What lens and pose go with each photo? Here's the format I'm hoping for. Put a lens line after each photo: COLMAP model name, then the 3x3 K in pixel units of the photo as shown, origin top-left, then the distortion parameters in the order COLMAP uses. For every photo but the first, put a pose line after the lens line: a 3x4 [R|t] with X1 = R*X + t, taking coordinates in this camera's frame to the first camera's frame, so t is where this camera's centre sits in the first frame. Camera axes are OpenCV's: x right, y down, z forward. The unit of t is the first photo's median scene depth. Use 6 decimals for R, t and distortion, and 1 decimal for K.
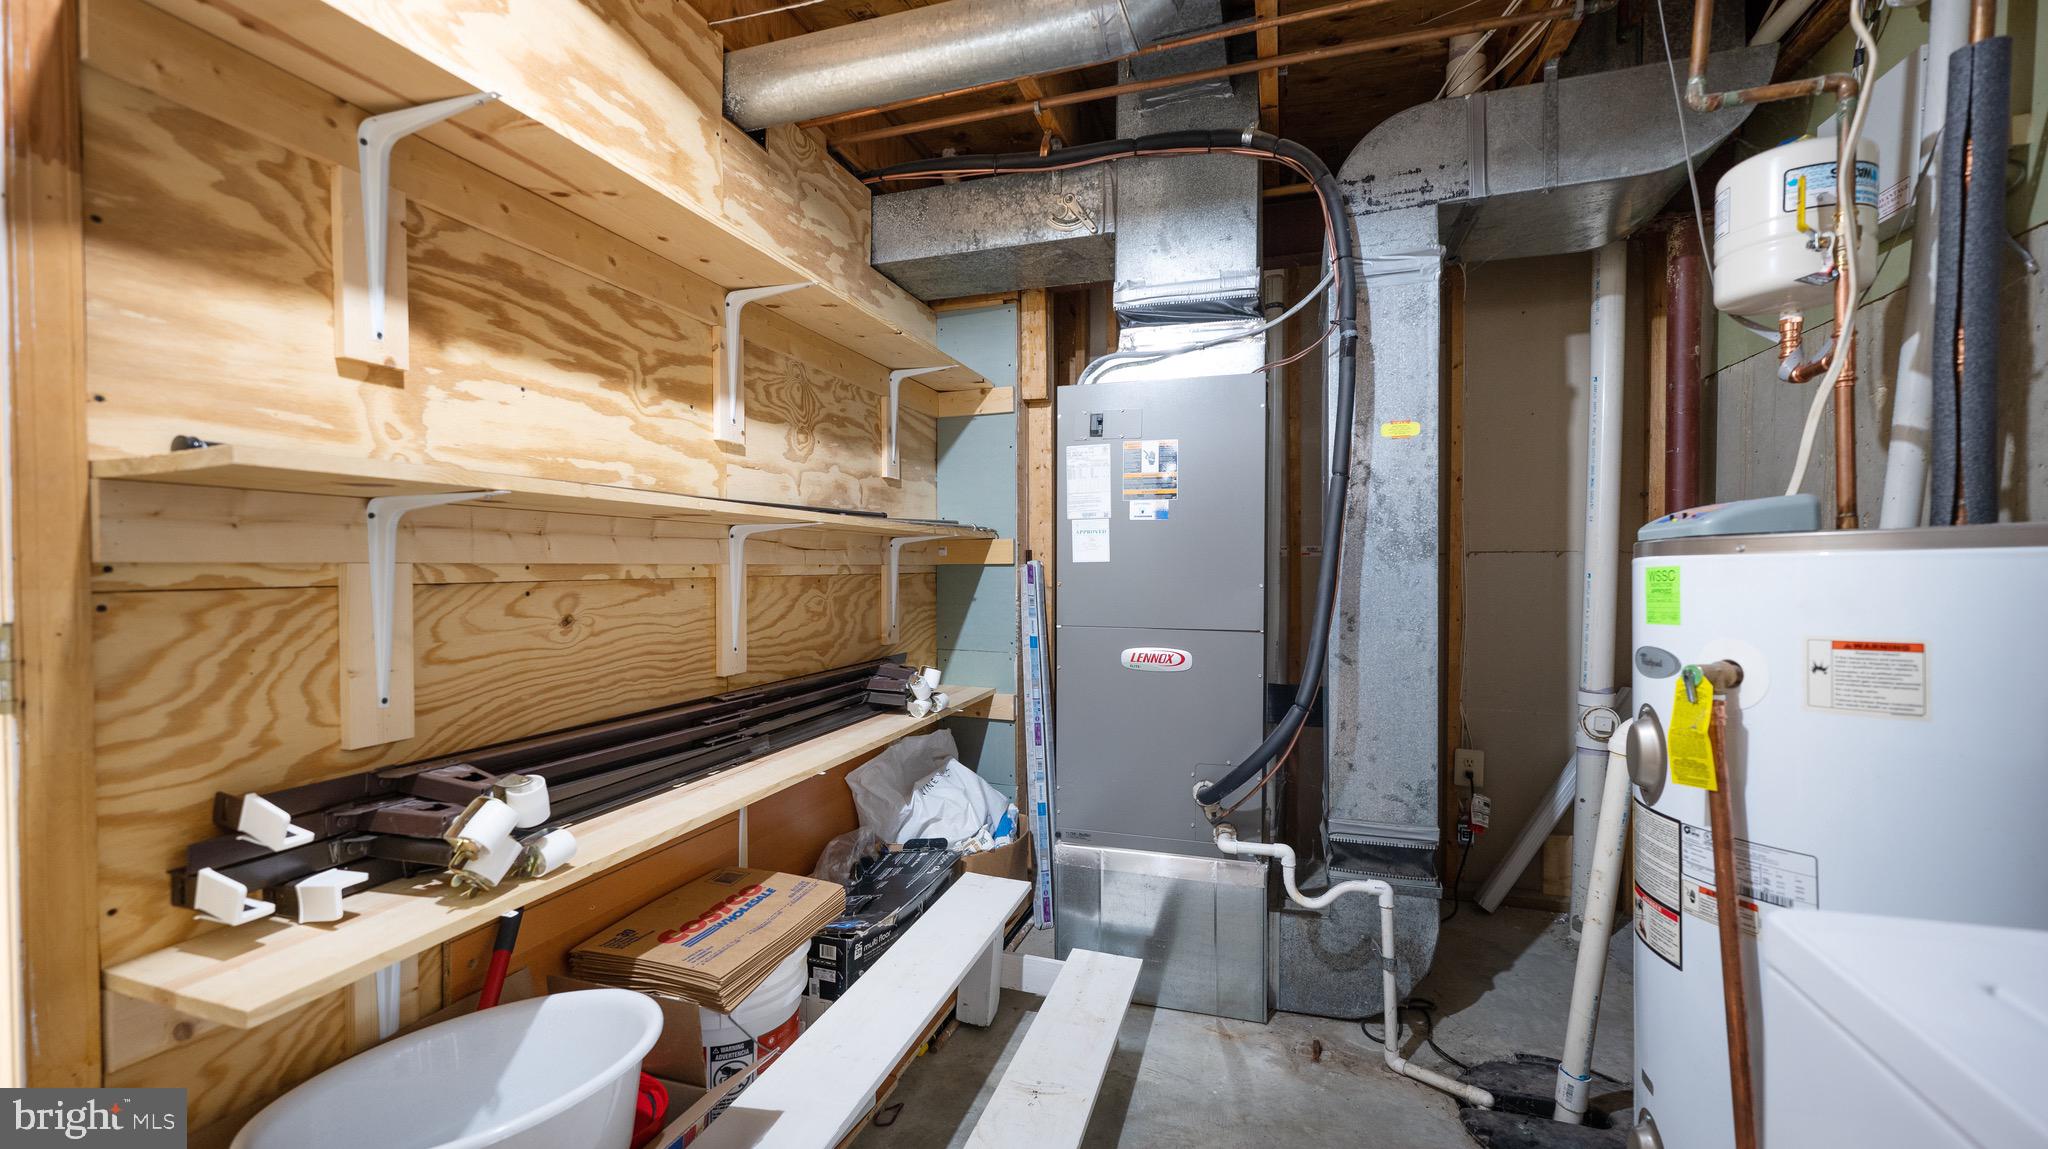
lens RADIAL K [[836.2, 0, 1018.3], [0, 836.2, 581.5], [0, 0, 1]] dist [0.002689, 0.000140]
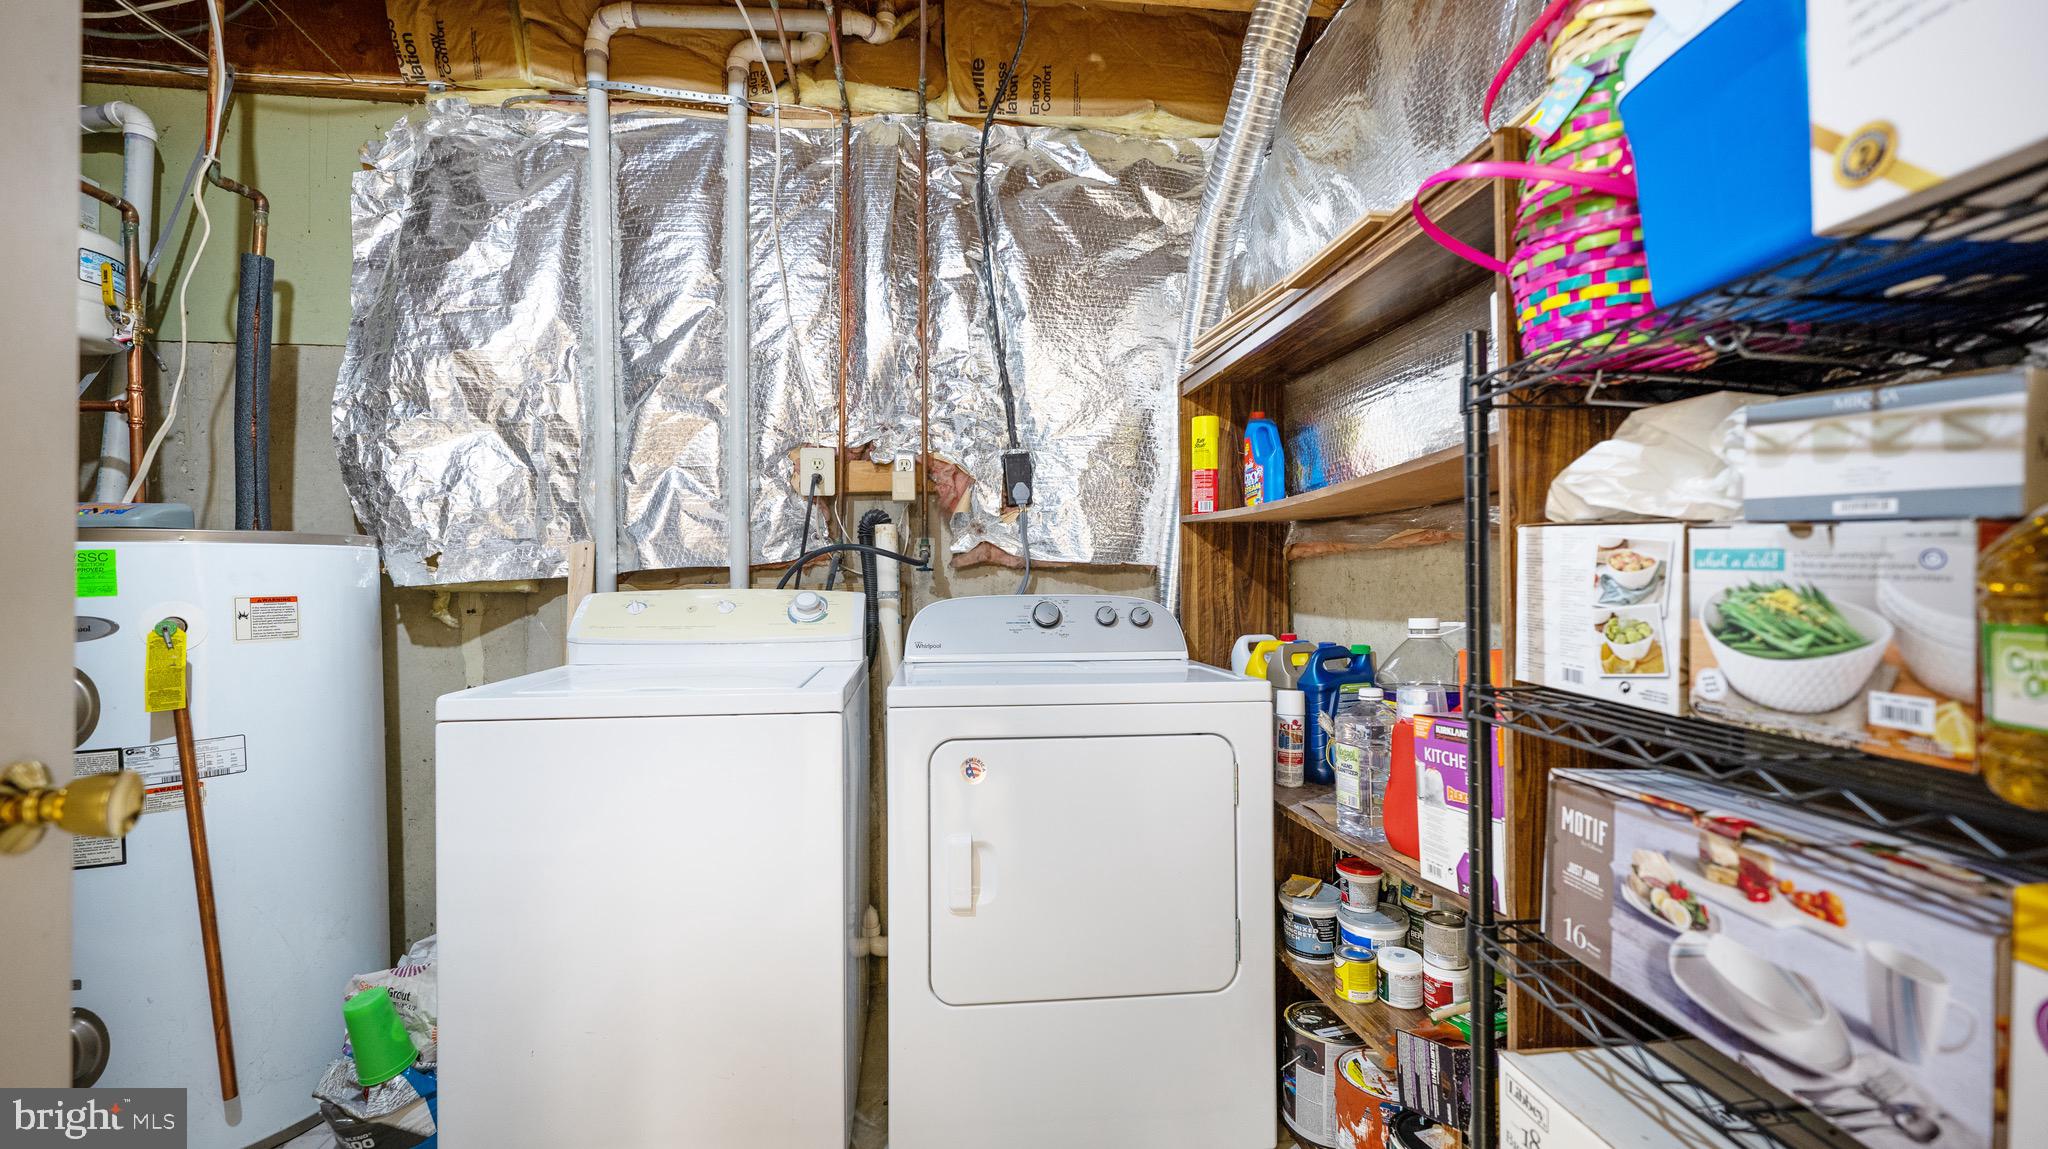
lens RADIAL K [[836.2, 0, 1018.3], [0, 836.2, 581.5], [0, 0, 1]] dist [0.002689, 0.000140]
pose [[-0.410083, 0.013888, 0.911942, -1.100595], [0.028396, 0.999594, -0.002454, 0.084177], [-0.911606, 0.024889, -0.410311, 0.308665]]
